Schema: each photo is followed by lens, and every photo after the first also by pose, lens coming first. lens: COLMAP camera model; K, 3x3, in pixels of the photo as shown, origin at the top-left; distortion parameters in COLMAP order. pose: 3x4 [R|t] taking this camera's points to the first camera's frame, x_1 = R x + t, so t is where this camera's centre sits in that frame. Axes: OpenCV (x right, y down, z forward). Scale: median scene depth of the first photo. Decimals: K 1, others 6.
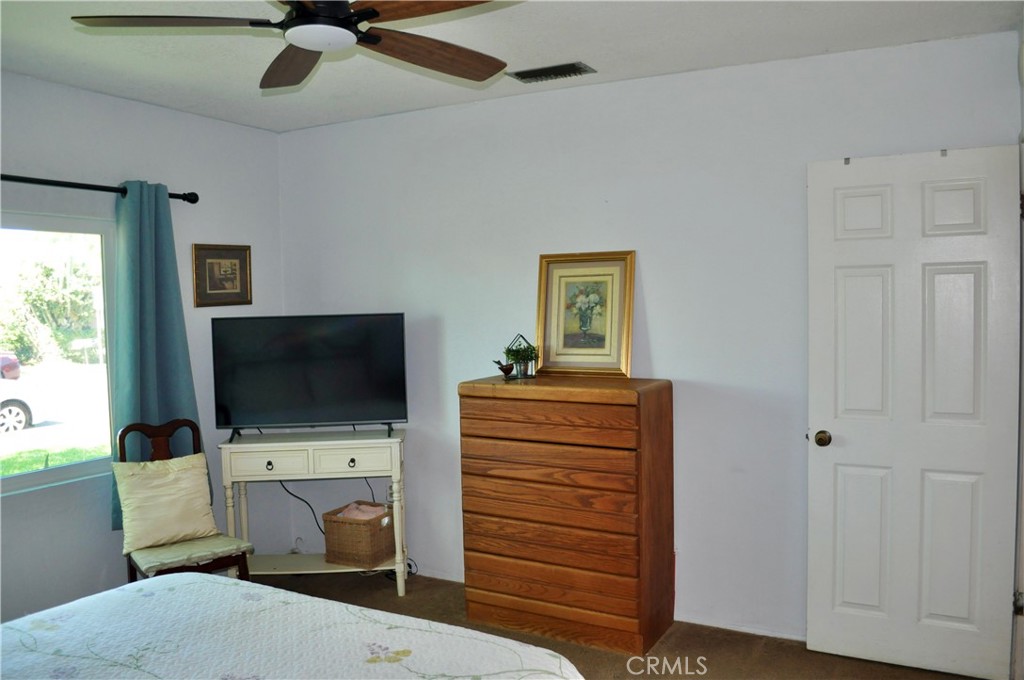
lens RADIAL K [[800.0, 0, 512.4], [0, 800.0, 340.8], [0, 0, 1]] dist [-0.084960, 0.012635]
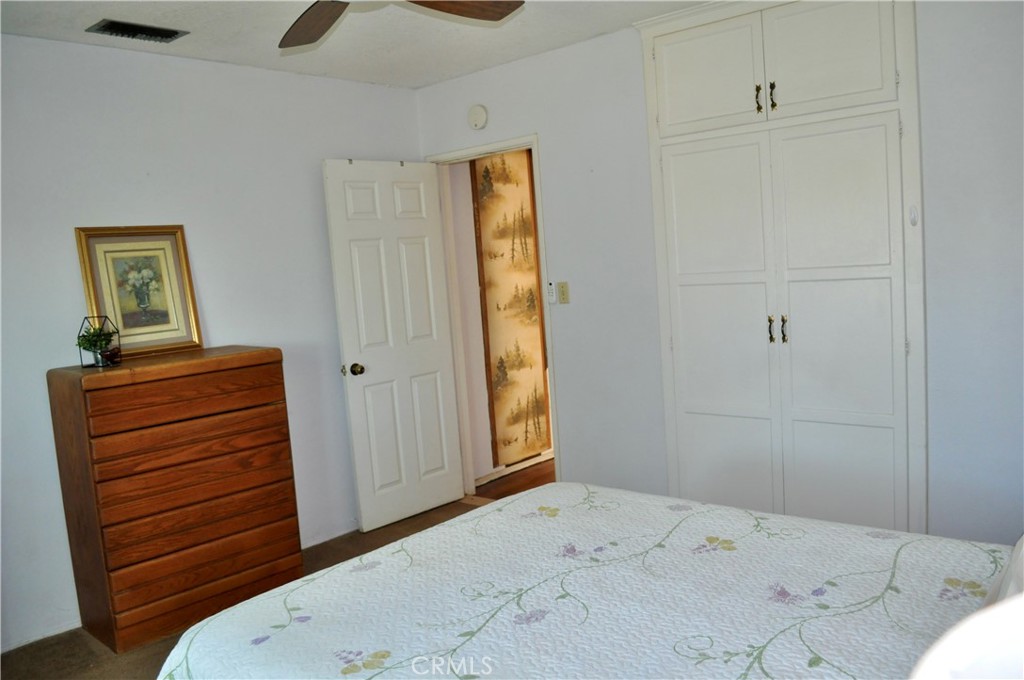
lens RADIAL K [[800.0, 0, 512.2], [0, 800.0, 338.5], [0, 0, 1]] dist [-0.084960, 0.012635]
pose [[0.235154, -0.094385, 0.967365, -0.729622], [0.113889, 0.991093, 0.069015, 0.008859], [-0.965263, 0.093943, 0.243809, 0.361938]]
